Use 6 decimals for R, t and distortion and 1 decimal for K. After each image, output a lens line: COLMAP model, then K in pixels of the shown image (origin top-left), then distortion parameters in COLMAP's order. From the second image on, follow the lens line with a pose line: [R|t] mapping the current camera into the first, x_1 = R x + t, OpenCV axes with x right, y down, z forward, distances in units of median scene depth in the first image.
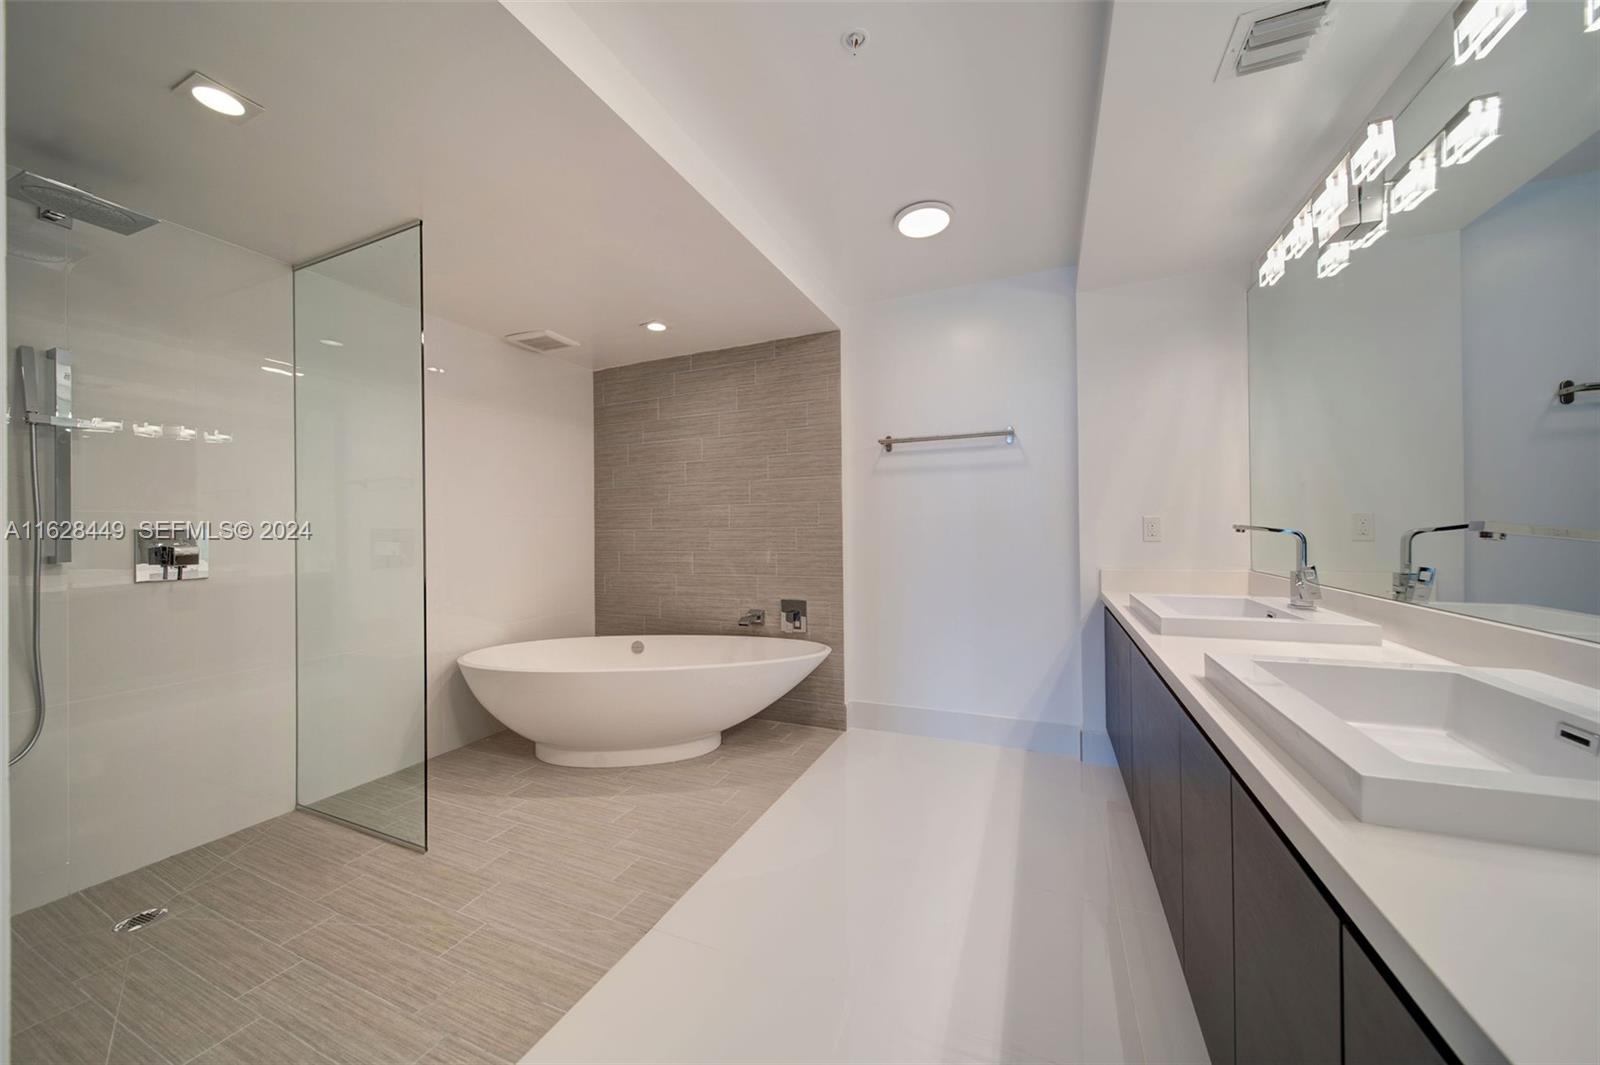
lens RADIAL K [[569.2, 0, 782.6], [0, 569.2, 530.1], [0, 0, 1]] dist [0.004731, -0.001931]
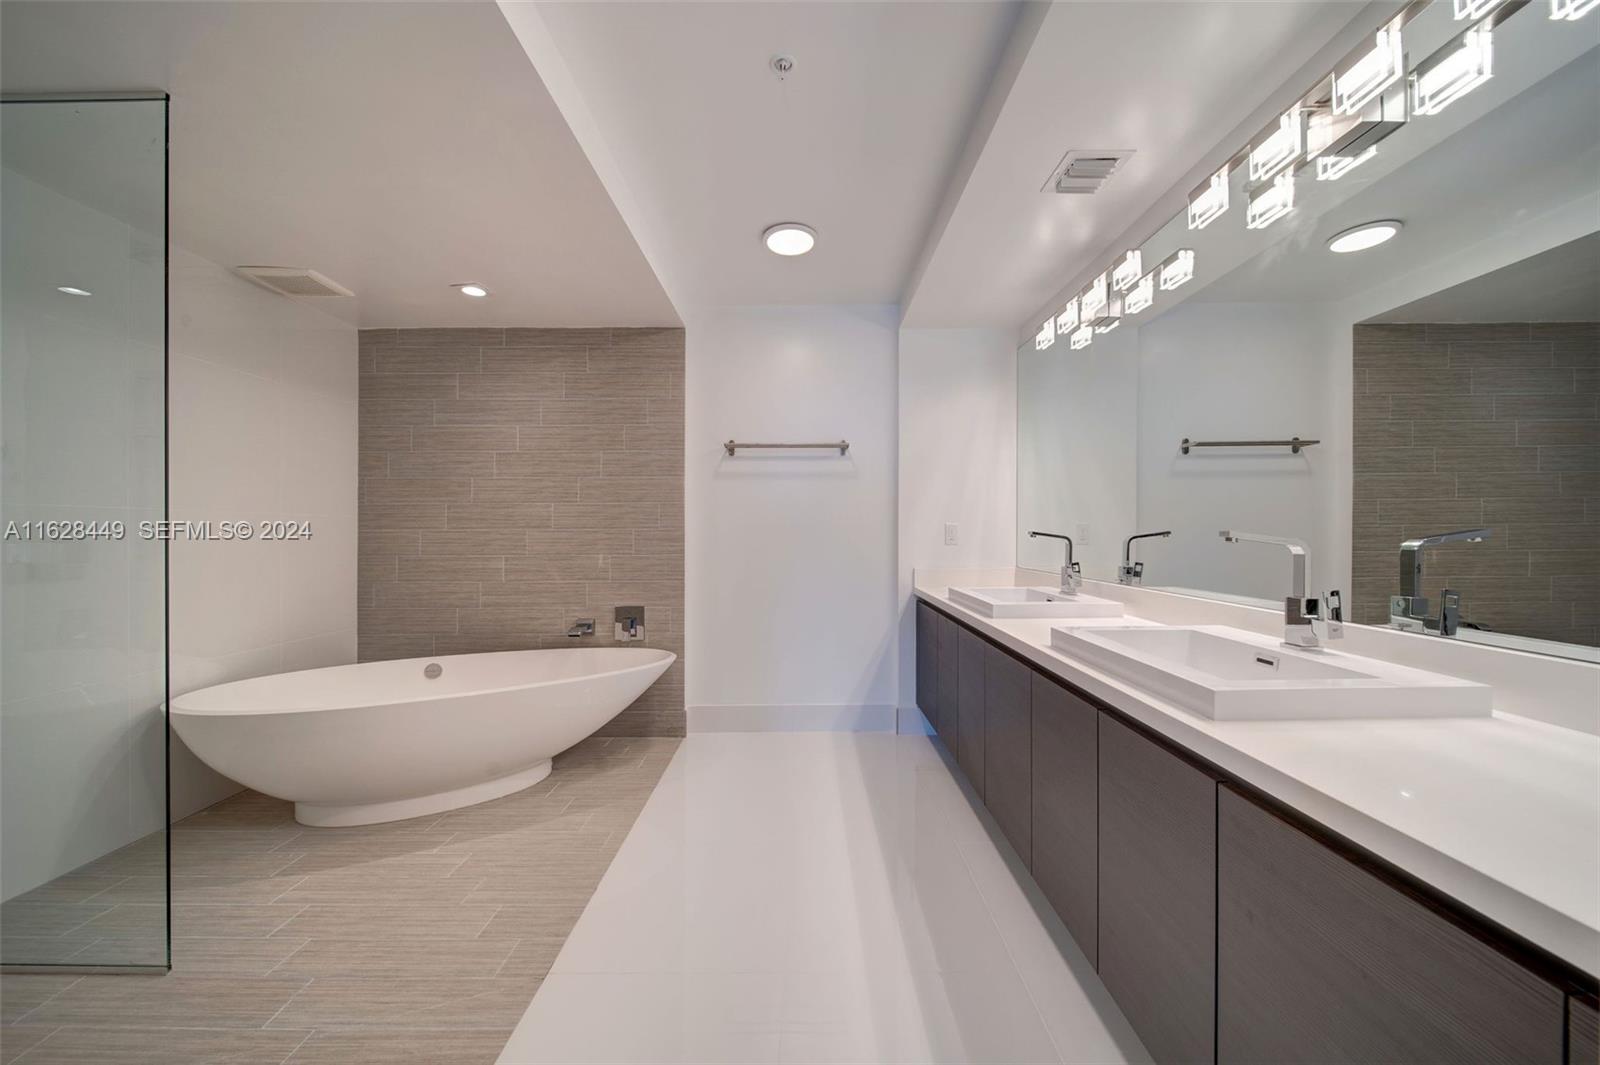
lens RADIAL K [[587.4, 0, 796.9], [0, 587.4, 537.0], [0, 0, 1]] dist [0.001520, -0.001184]
pose [[0.911754, 0.007586, 0.410666, -0.169899], [-0.009798, 0.999947, 0.003282, 0.002718], [-0.410619, -0.007016, 0.911780, -0.000293]]
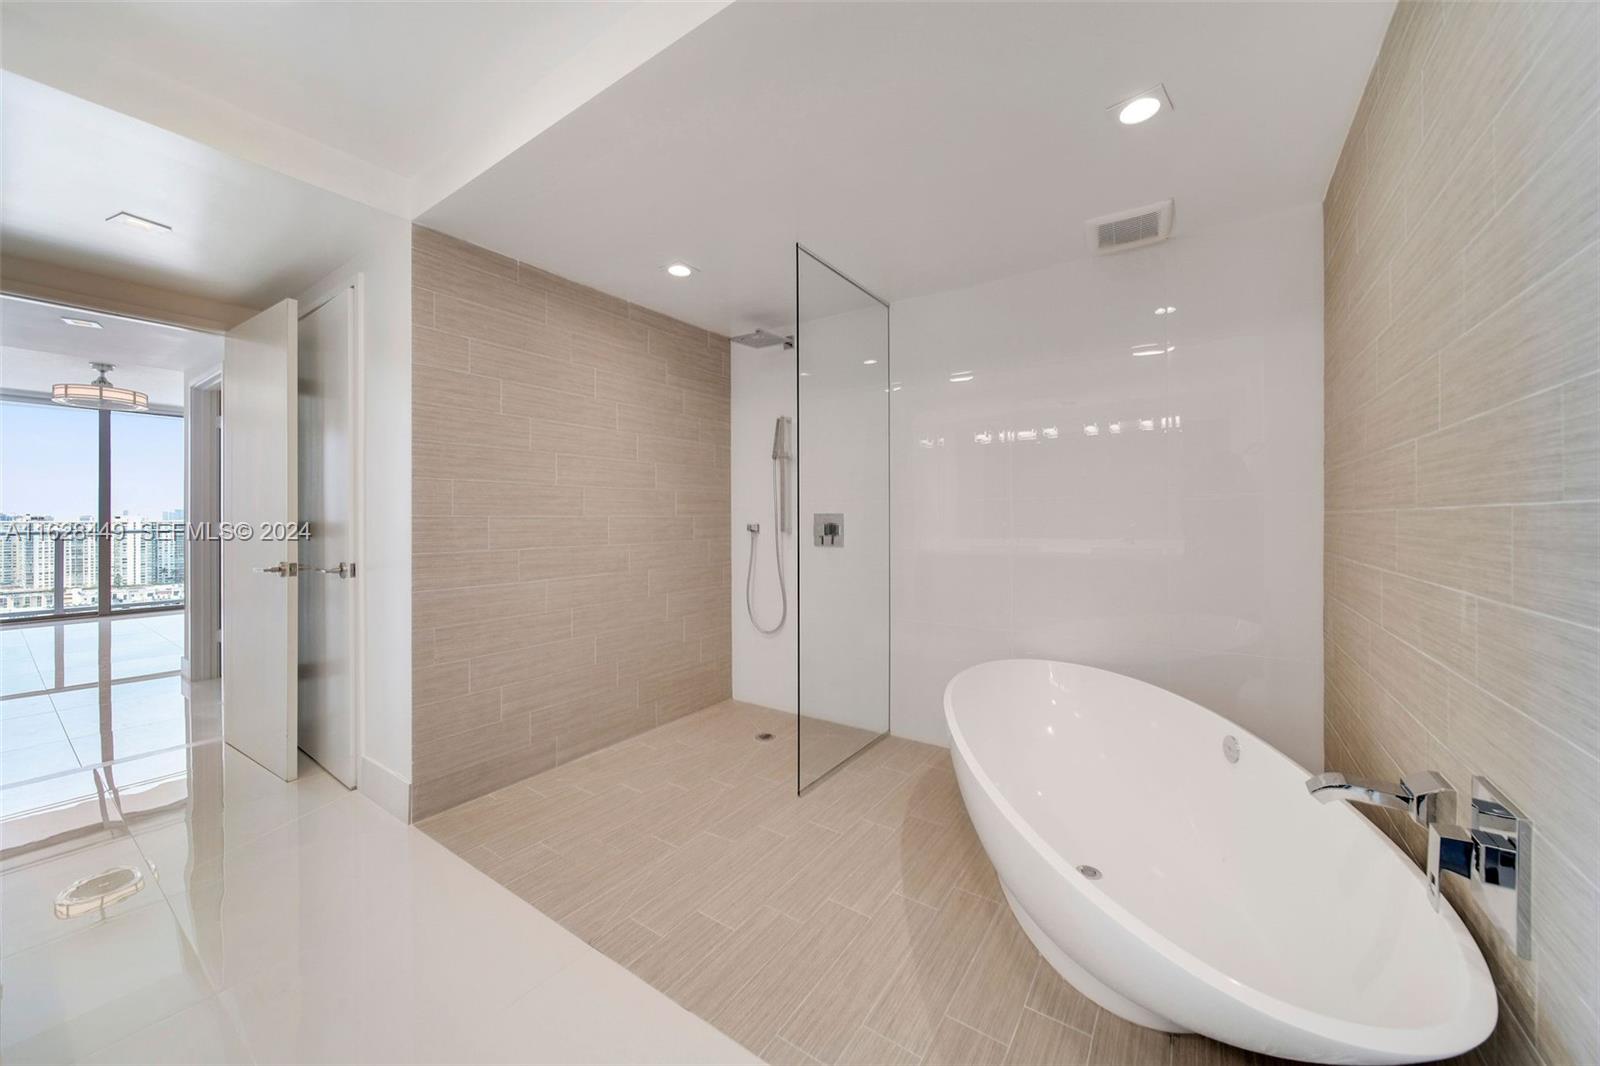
lens RADIAL K [[587.4, 0, 813.0], [0, 587.4, 523.5], [0, 0, 1]] dist [0.001520, -0.001184]
pose [[-0.160931, 0.032586, -0.986428, 0.424439], [0.012265, 0.999444, 0.031015, -0.018279], [0.986889, -0.007107, -0.161241, 0.998045]]
